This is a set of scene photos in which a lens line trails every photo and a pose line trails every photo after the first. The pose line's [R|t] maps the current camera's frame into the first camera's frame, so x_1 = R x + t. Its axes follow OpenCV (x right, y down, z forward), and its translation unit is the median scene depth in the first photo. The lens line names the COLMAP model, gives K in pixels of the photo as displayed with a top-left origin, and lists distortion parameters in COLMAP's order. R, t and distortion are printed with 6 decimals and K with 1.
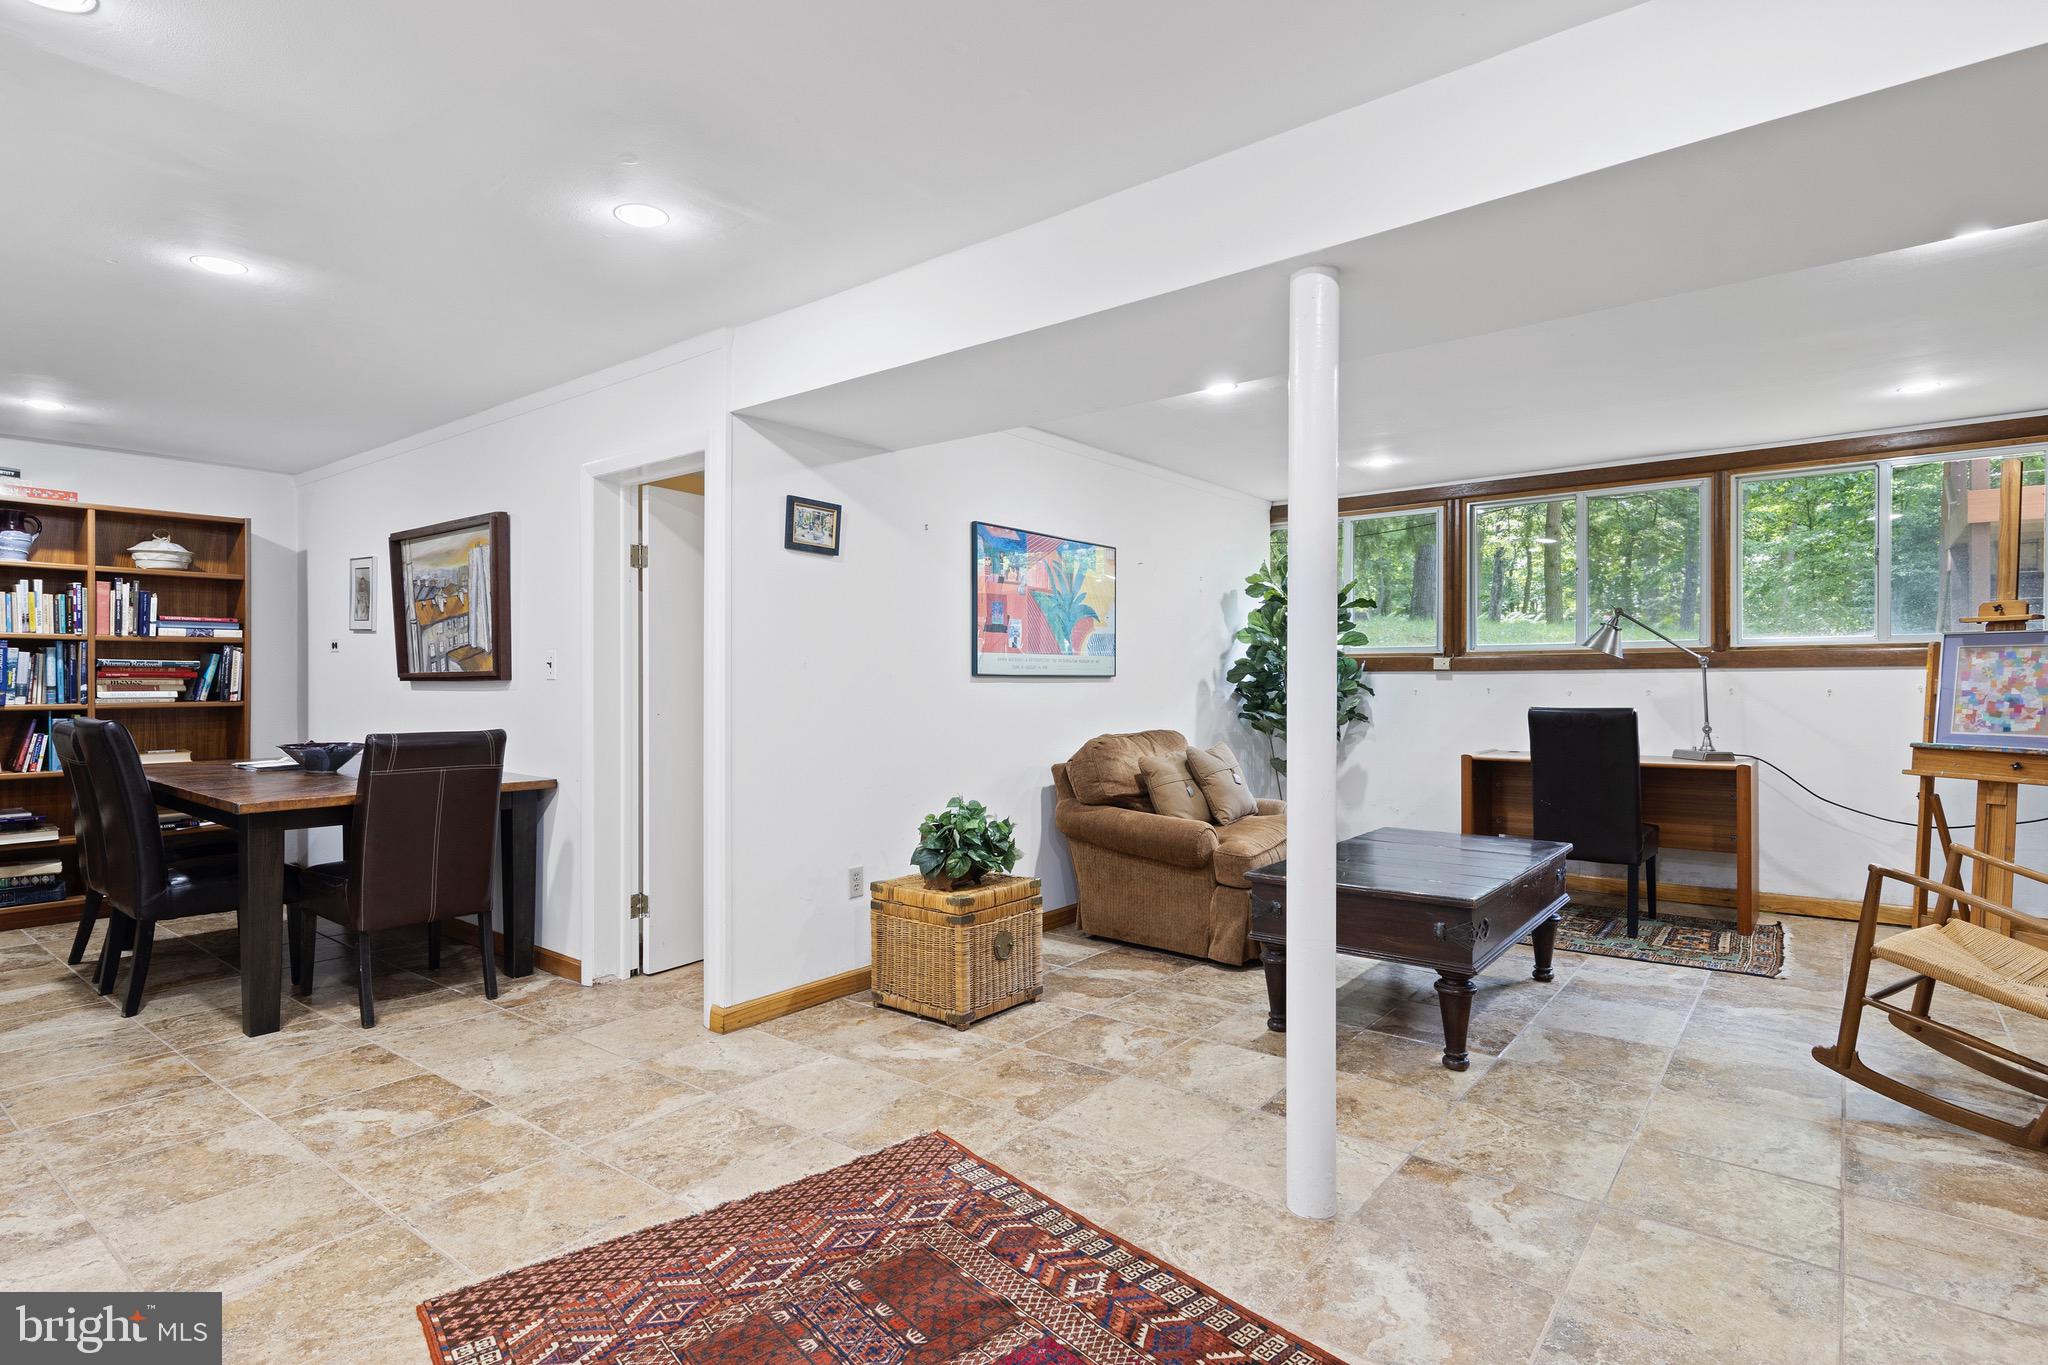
lens RADIAL K [[1015.5, 0, 1024.0], [0, 1015.5, 682.5], [0, 0, 1]] dist [0.001845, -0.000396]
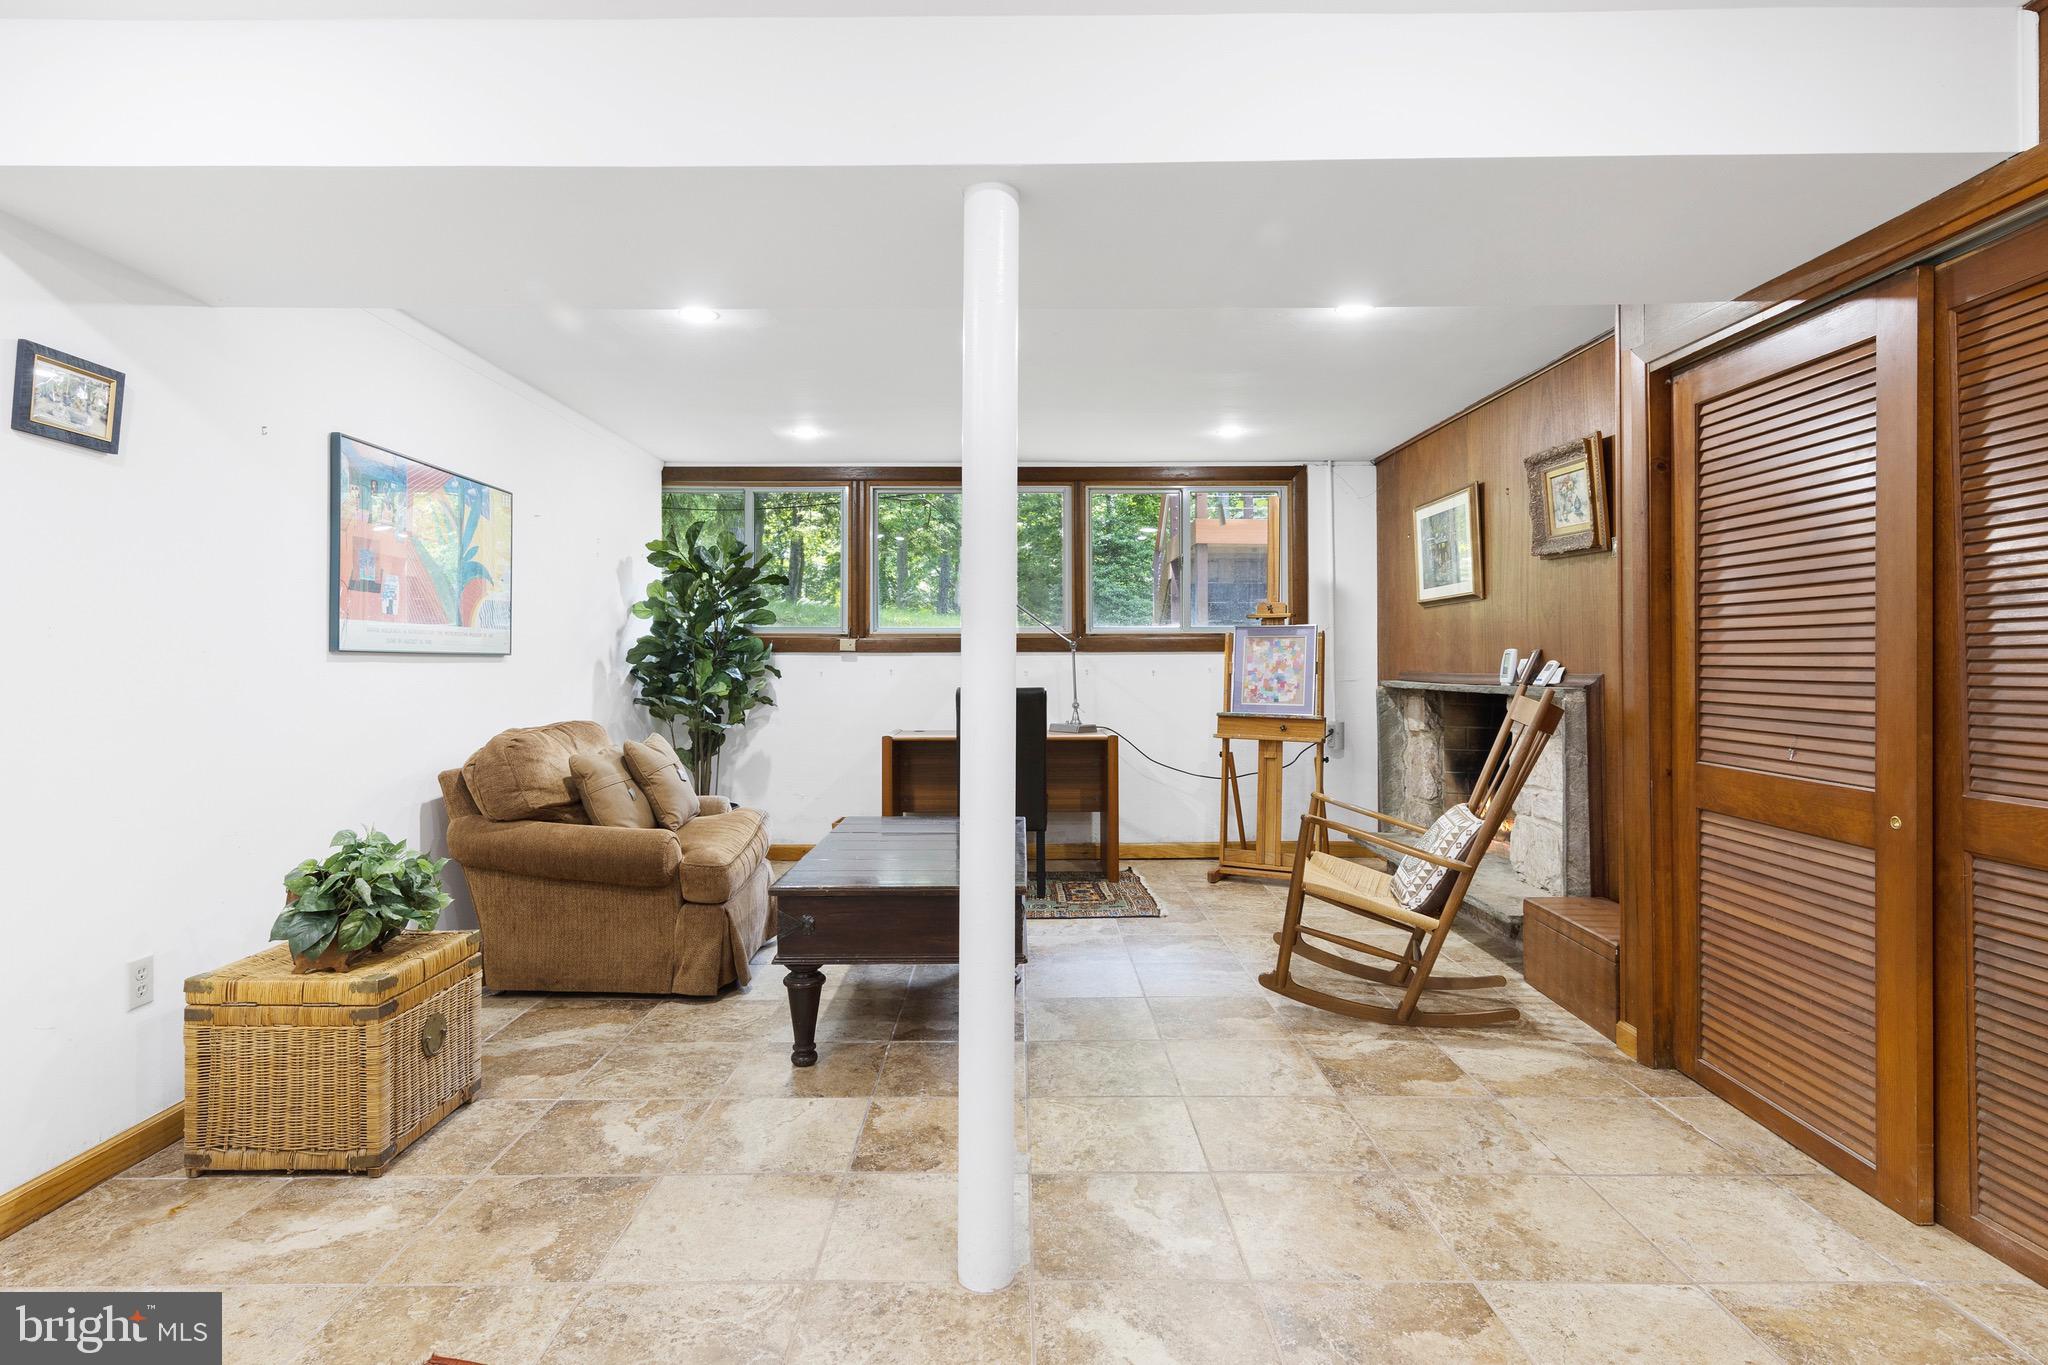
lens RADIAL K [[1040.2, 0, 1024.3], [0, 1040.2, 649.4], [0, 0, 1]] dist [0.004654, -0.001222]
pose [[0.787351, 0.010854, 0.616410, -0.121388], [-0.001892, 0.999883, -0.015189, 0.001535], [-0.616502, 0.010793, 0.787279, 0.145920]]
